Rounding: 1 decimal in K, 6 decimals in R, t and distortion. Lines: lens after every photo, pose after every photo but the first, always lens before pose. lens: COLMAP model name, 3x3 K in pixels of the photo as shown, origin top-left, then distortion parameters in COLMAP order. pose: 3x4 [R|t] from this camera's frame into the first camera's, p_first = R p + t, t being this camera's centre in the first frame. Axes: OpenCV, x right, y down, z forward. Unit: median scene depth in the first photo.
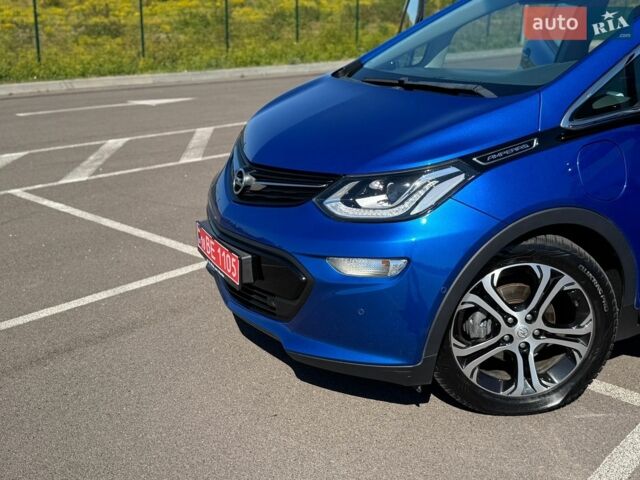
lens RADIAL K [[709.3, 0, 320.2], [0, 709.3, 241.7], [0, 0, 1]] dist [0.142553, 0.000000]
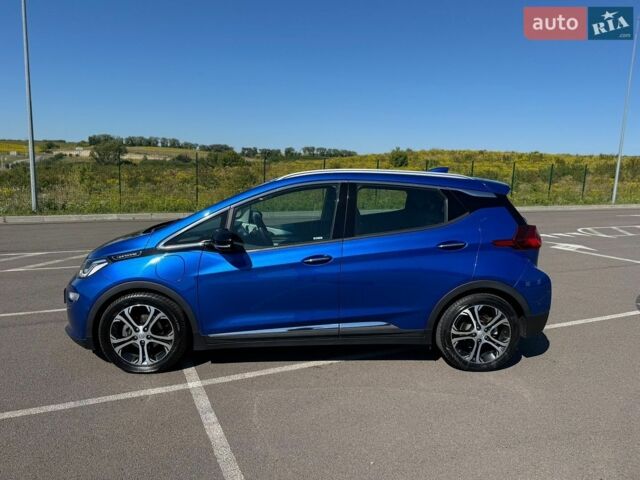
lens RADIAL K [[478.9, 0, 337.7], [0, 478.9, 241.5], [0, 0, 1]] dist [0.066346, -0.000841]
pose [[0.932275, 0.076519, -0.353565, 1.370864], [-0.133444, 0.981187, -0.139514, -0.034989], [0.336238, 0.177247, 0.924947, -0.265049]]
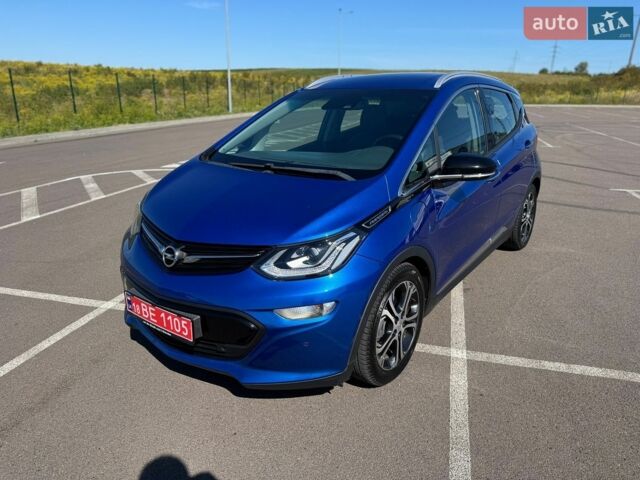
lens RADIAL K [[450.1, 0, 325.9], [0, 450.1, 238.6], [0, 0, 1]] dist [0.035541, -0.046783]
pose [[0.883700, -0.138429, 0.447114, -0.248249], [0.134128, 0.990097, 0.041442, -0.125184], [-0.448423, 0.023348, 0.893516, 0.189006]]
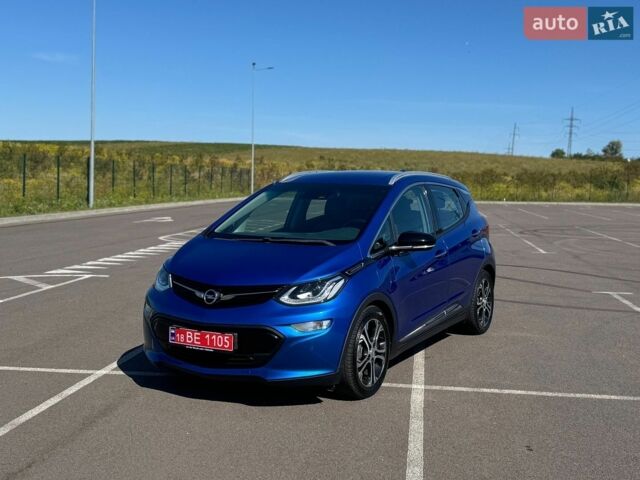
lens RADIAL K [[761.9, 0, 333.5], [0, 761.9, 250.6], [0, 0, 1]] dist [0.124553, 0.000000]
pose [[0.807849, -0.035244, 0.588335, -1.090352], [0.156088, 0.975363, -0.155898, 0.163531], [-0.568346, 0.217774, 0.793447, -0.777864]]
